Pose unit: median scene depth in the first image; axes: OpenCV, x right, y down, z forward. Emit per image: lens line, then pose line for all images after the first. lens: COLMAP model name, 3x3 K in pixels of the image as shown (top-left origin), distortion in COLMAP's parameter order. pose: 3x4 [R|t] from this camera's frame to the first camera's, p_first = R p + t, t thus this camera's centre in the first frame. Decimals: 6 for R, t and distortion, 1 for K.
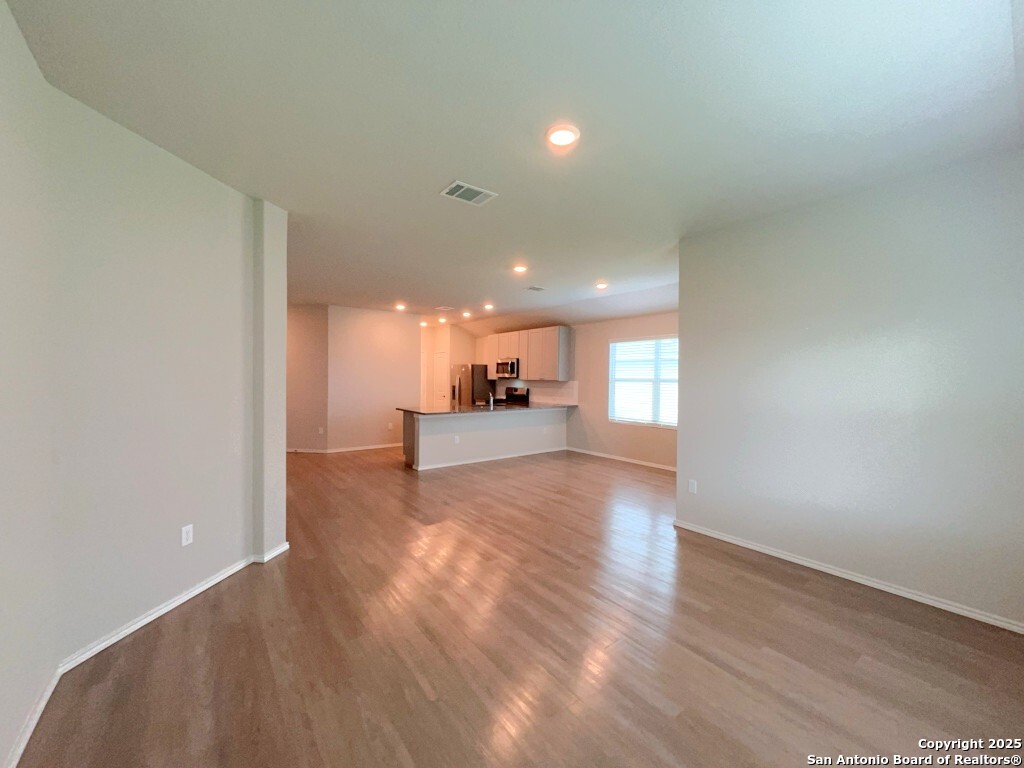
lens RADIAL K [[413.9, 0, 513.8], [0, 413.9, 384.1], [0, 0, 1]] dist [-0.000877, -0.000653]
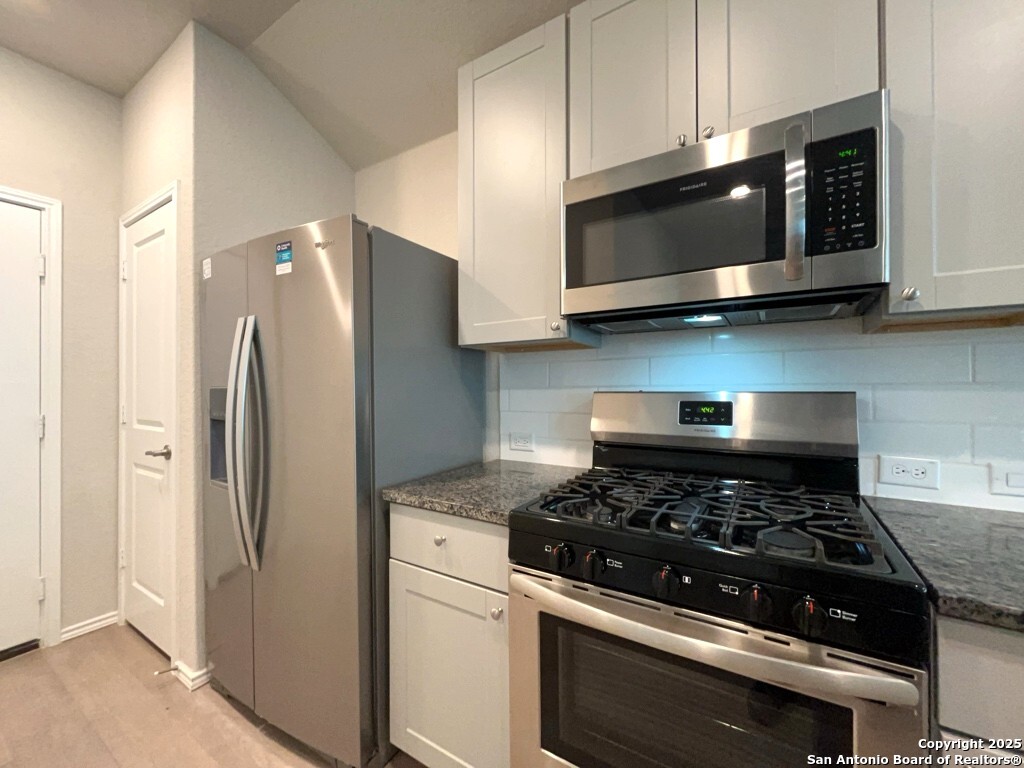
lens RADIAL K [[413.9, 0, 512.3], [0, 413.9, 384.5], [0, 0, 1]] dist [-0.000877, -0.000653]
pose [[0.935721, -0.011008, 0.352568, -0.124244], [0.017073, 0.999755, -0.014098, 0.007552], [-0.352327, 0.019211, 0.935680, 1.048745]]
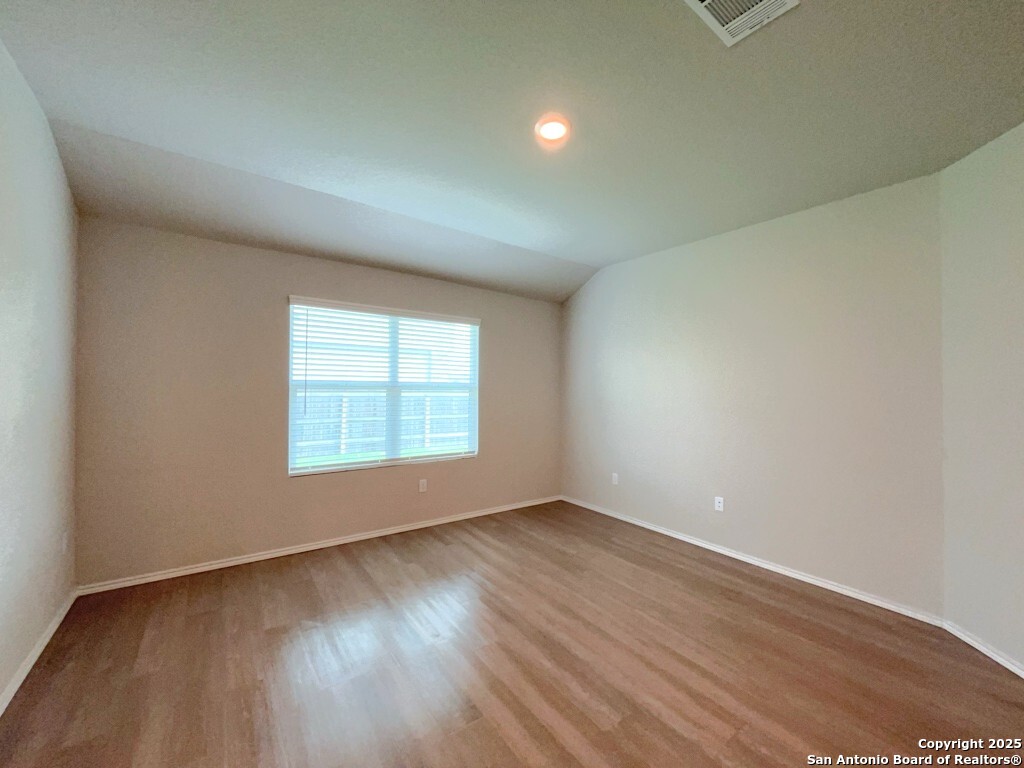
lens RADIAL K [[413.9, 0, 515.8], [0, 413.9, 385.9], [0, 0, 1]] dist [-0.000877, -0.000653]
pose [[-0.999567, -0.025621, 0.014459, 0.049592], [-0.025516, 0.999647, 0.007383, -0.001941], [-0.014643, 0.007011, -0.999868, 0.556934]]
